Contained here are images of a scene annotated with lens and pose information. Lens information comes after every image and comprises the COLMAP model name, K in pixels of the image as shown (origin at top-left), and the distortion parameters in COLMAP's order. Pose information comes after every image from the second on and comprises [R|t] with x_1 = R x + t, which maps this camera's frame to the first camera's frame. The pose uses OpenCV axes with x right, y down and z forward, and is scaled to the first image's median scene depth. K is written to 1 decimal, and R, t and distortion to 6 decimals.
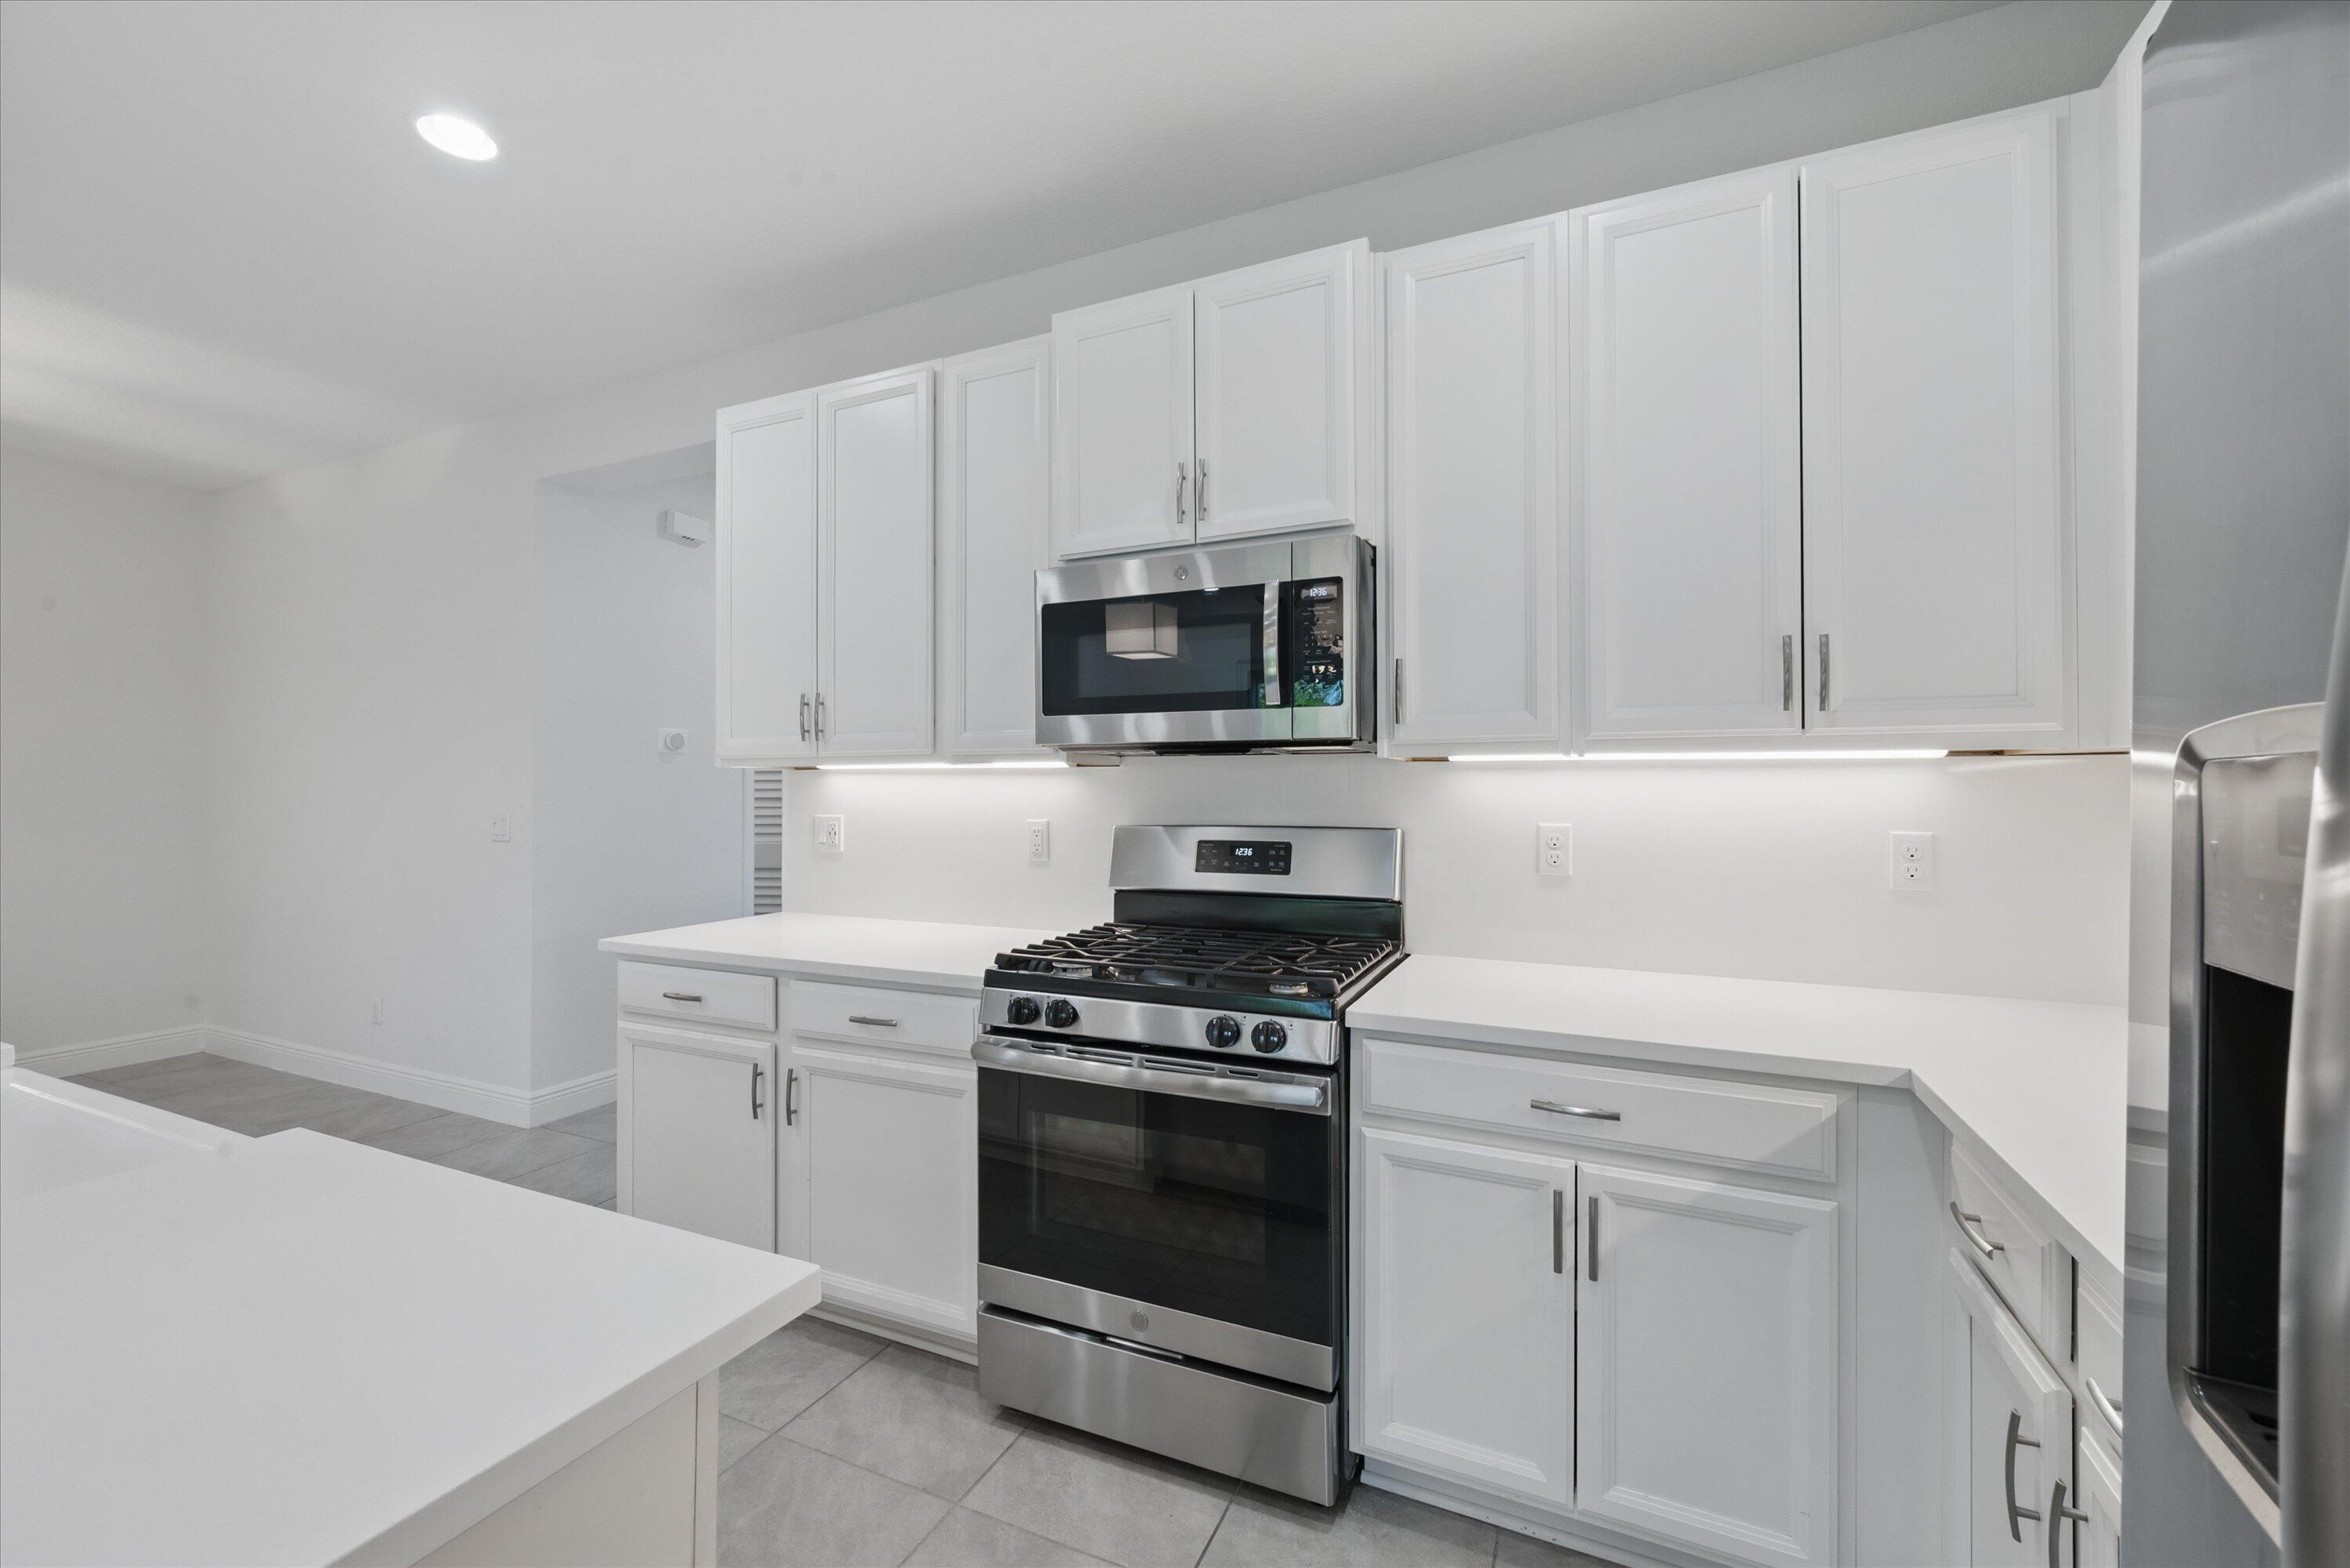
lens RADIAL K [[976.3, 0, 1164.7], [0, 976.3, 770.4], [0, 0, 1]] dist [-0.000335, -0.000048]
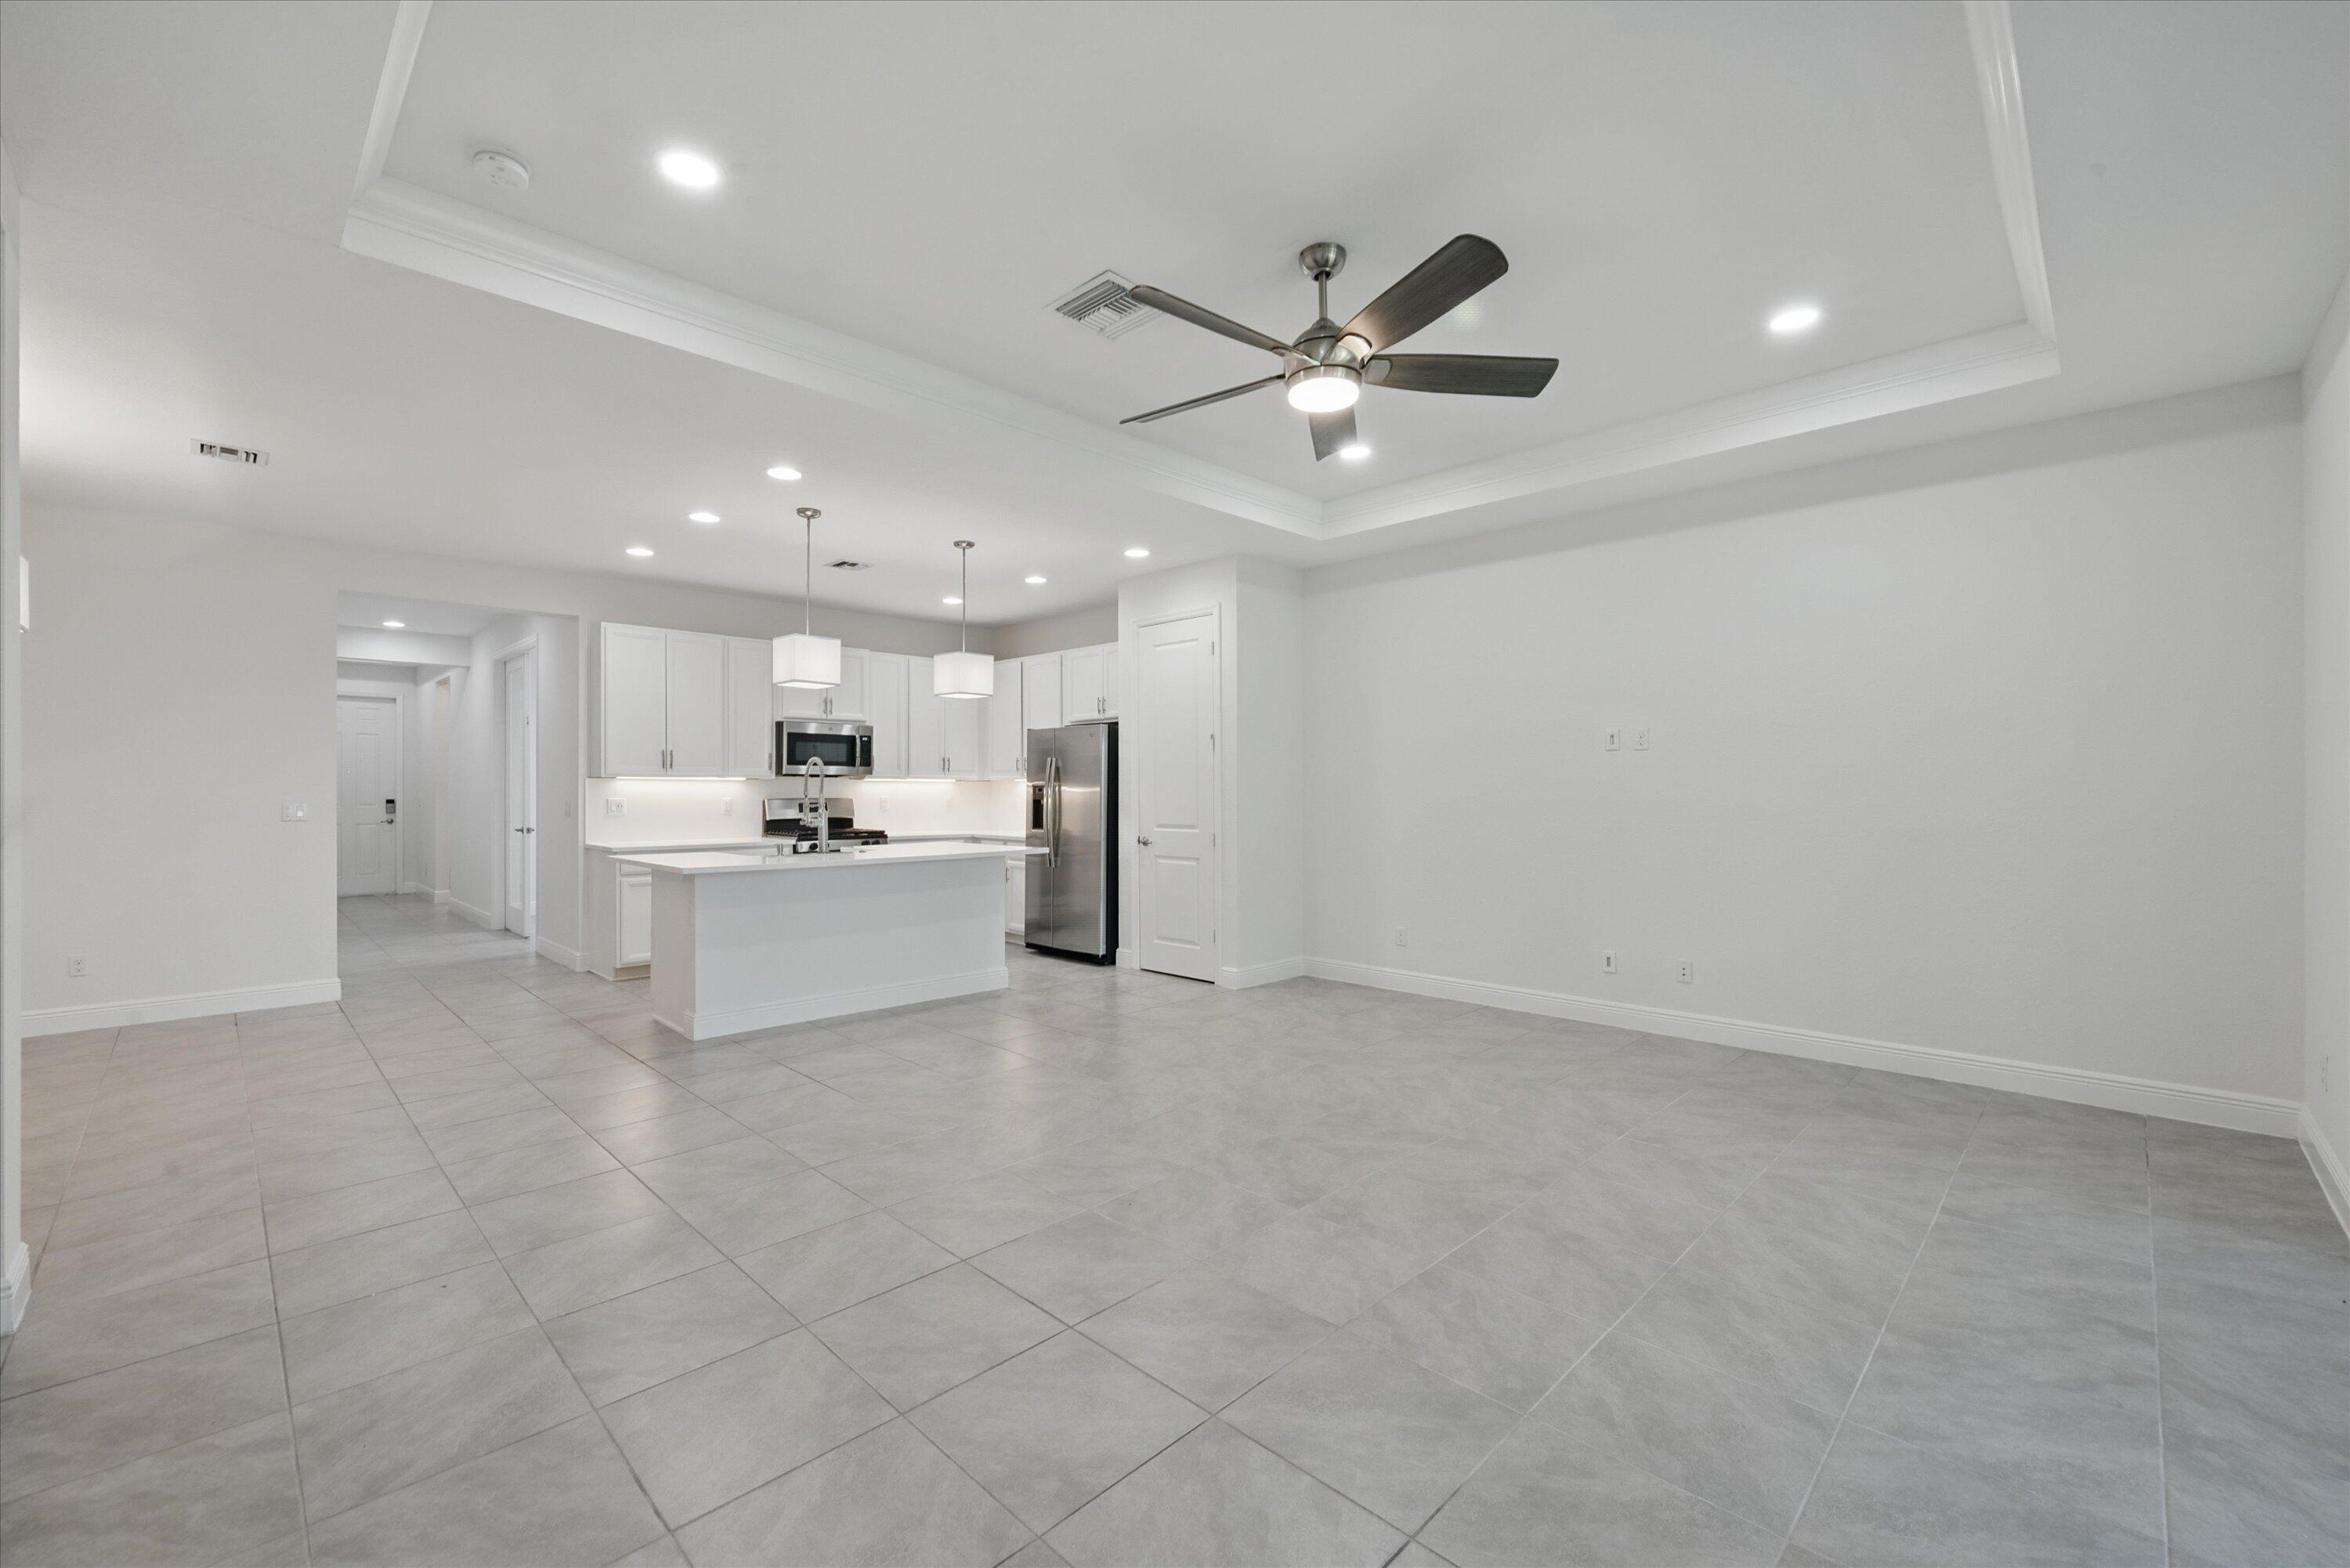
lens RADIAL K [[966.8, 0, 1144.8], [0, 966.8, 787.8], [0, 0, 1]] dist [-0.001709, -0.000129]
pose [[0.347818, 0.002512, 0.937559, -2.766780], [-0.016821, 0.999852, 0.003562, -0.010938], [-0.937411, -0.017010, 0.347809, -1.284701]]
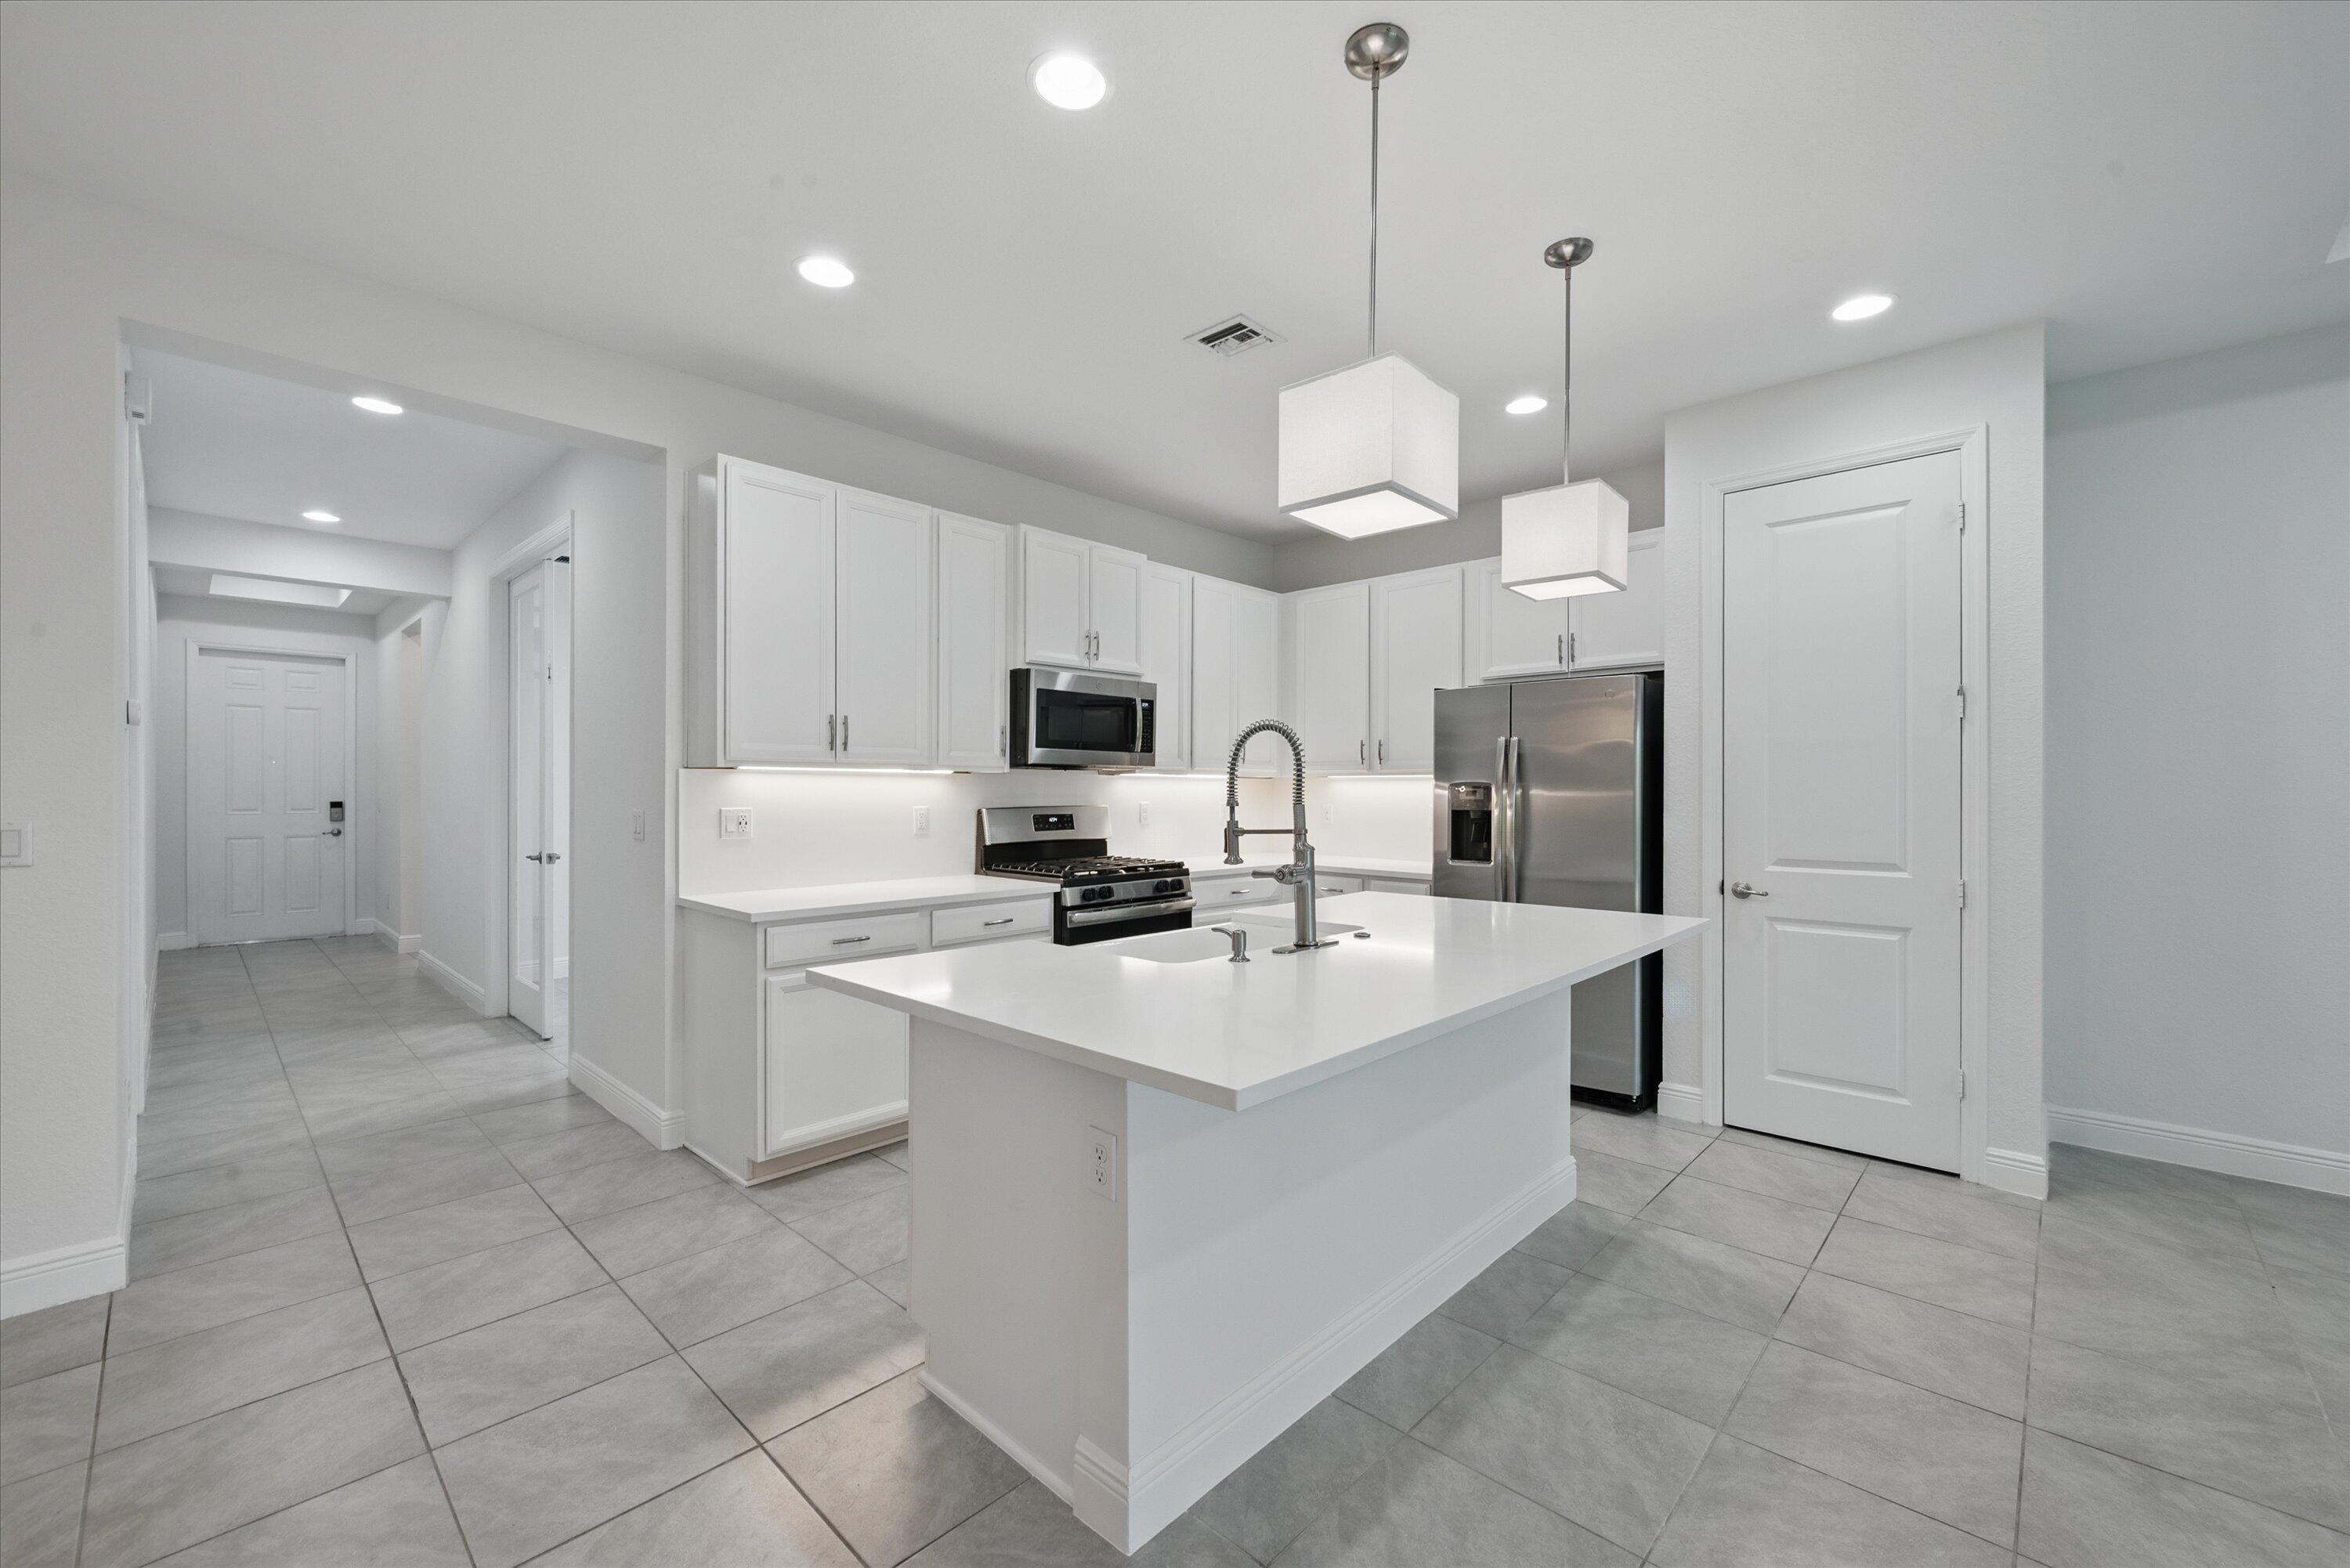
lens RADIAL K [[944.3, 0, 1178.0], [0, 944.3, 789.1], [0, 0, 1]] dist [-0.000785, -0.000108]
pose [[0.308282, 0.002622, 0.951291, -1.727700], [-0.020404, 0.999784, 0.003856, 0.010438], [-0.951076, -0.020599, 0.308269, 0.186372]]
